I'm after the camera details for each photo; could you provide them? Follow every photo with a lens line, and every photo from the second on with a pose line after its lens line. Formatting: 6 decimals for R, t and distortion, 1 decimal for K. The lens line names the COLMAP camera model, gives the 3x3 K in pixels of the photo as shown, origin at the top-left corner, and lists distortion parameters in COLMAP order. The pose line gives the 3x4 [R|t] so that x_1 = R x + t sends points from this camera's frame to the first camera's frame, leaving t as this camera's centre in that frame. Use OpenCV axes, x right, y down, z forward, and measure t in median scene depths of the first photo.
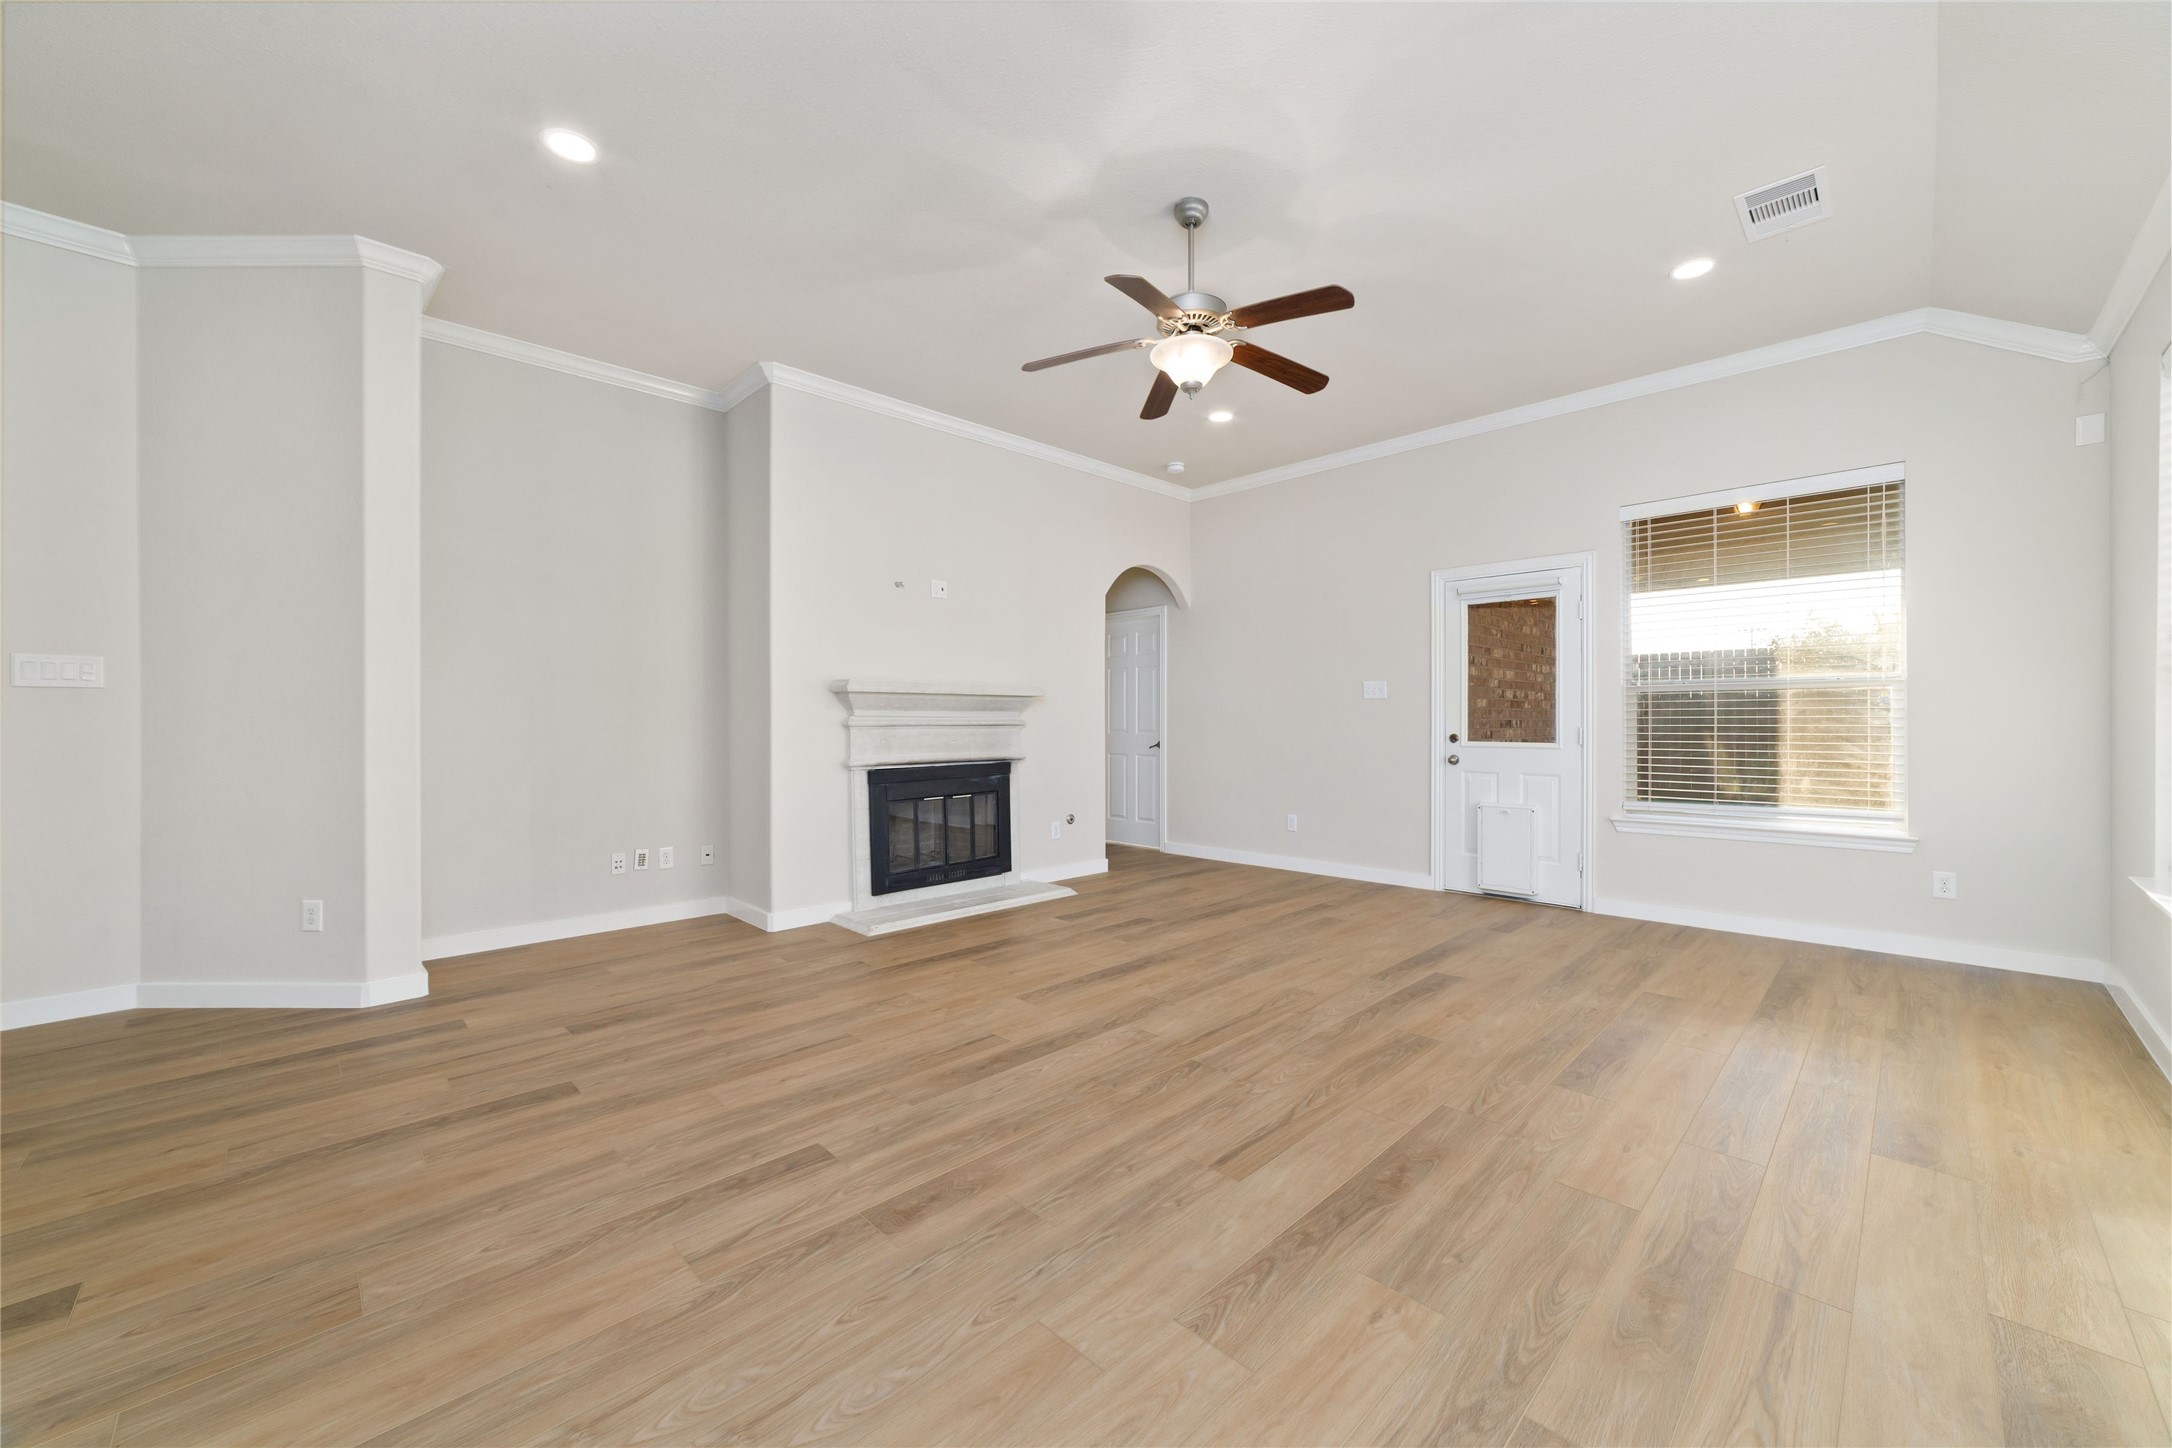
lens RADIAL K [[831.3, 0, 1095.5], [0, 831.3, 724.3], [0, 0, 1]] dist [-0.020093, 0.006206]
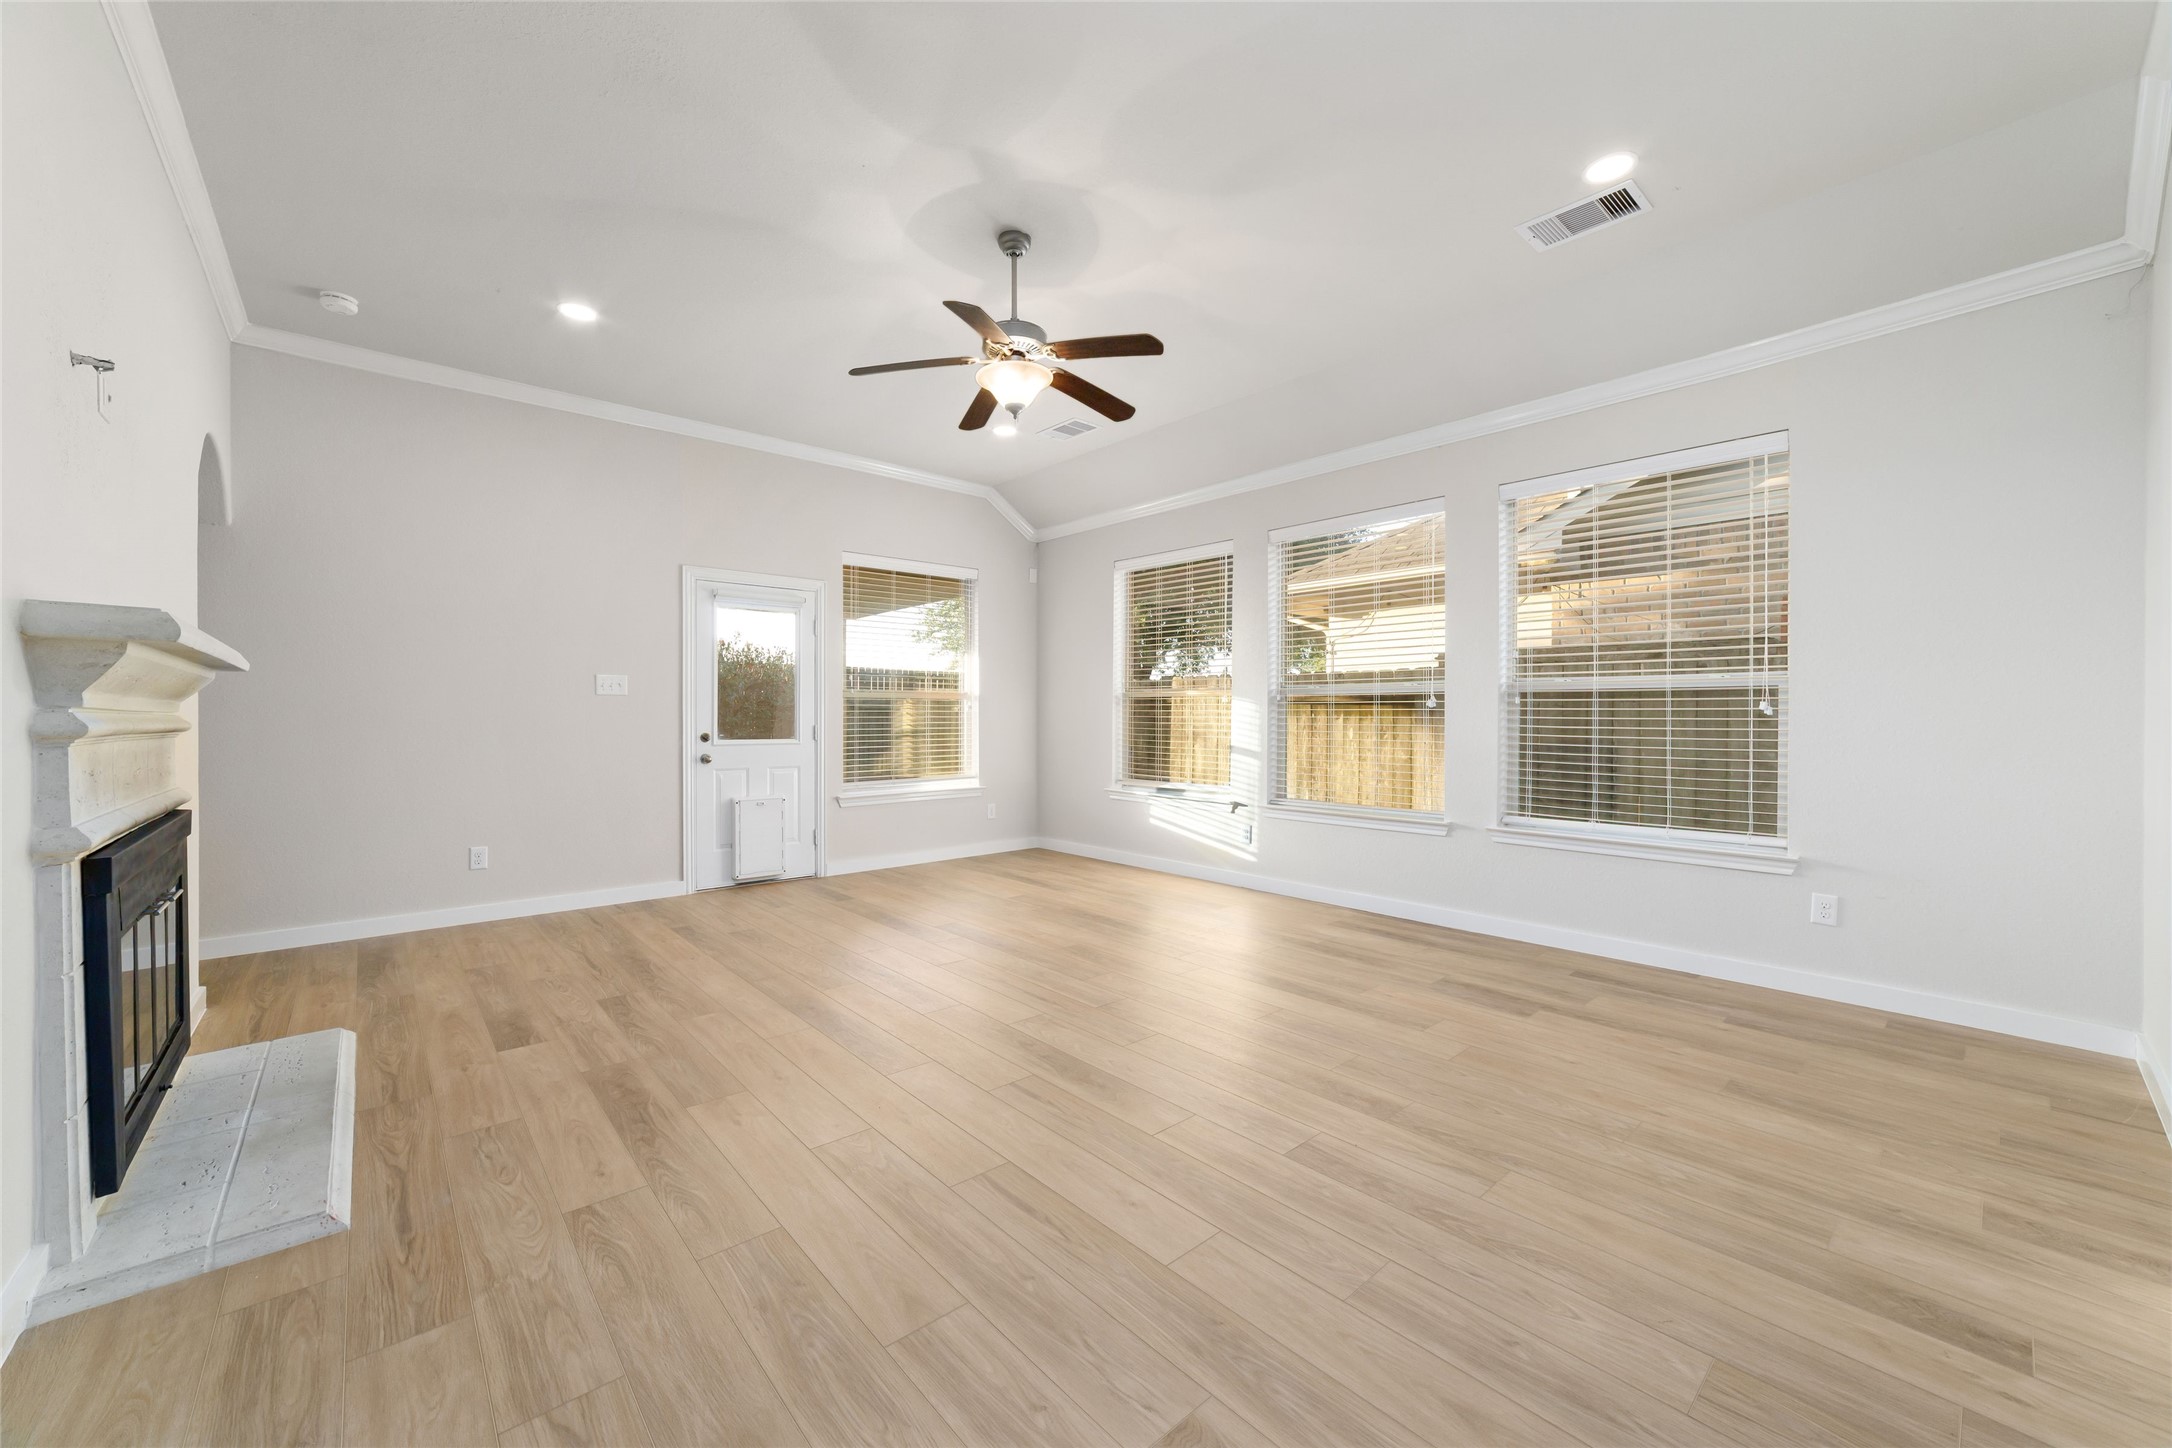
lens RADIAL K [[831.3, 0, 1091.5], [0, 831.3, 721.9], [0, 0, 1]] dist [-0.020093, 0.006206]
pose [[0.056093, -0.003693, 0.998419, -0.843656], [0.005589, 0.999979, 0.003384, -0.004068], [-0.998410, 0.005390, 0.056113, 0.748508]]
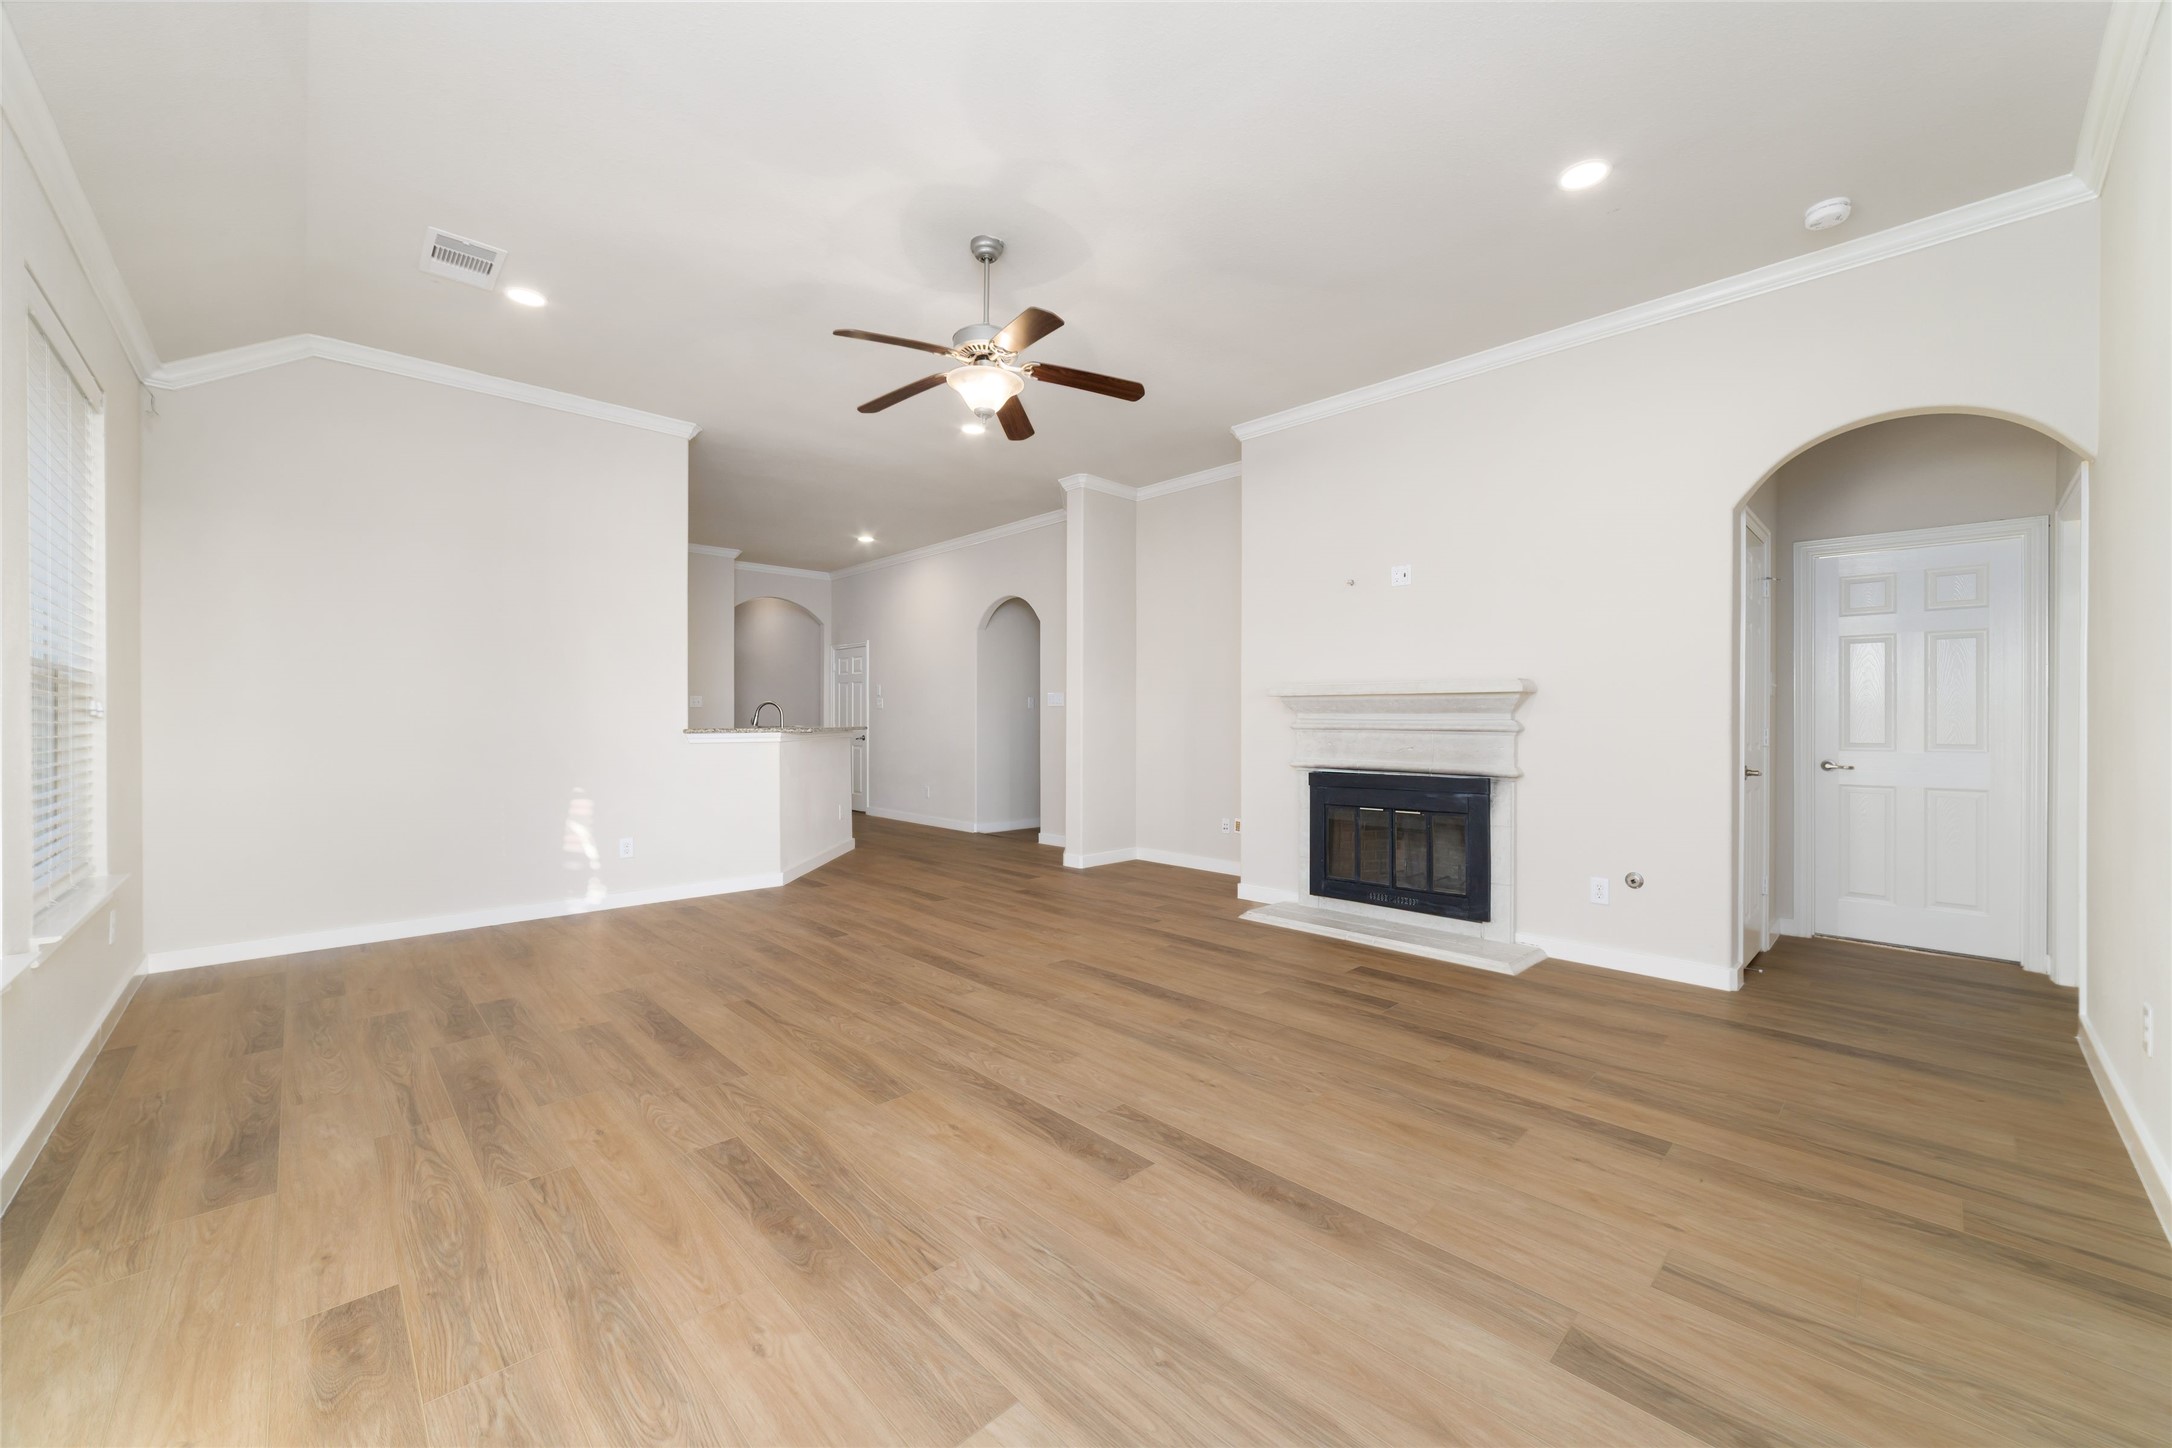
lens RADIAL K [[831.3, 0, 1089.2], [0, 831.3, 719.5], [0, 0, 1]] dist [-0.020093, 0.006206]
pose [[-0.017017, 0.000260, -0.999855, 1.057490], [-0.007892, 0.999969, 0.000395, -0.010790], [0.999824, 0.007898, -0.017015, 1.027658]]
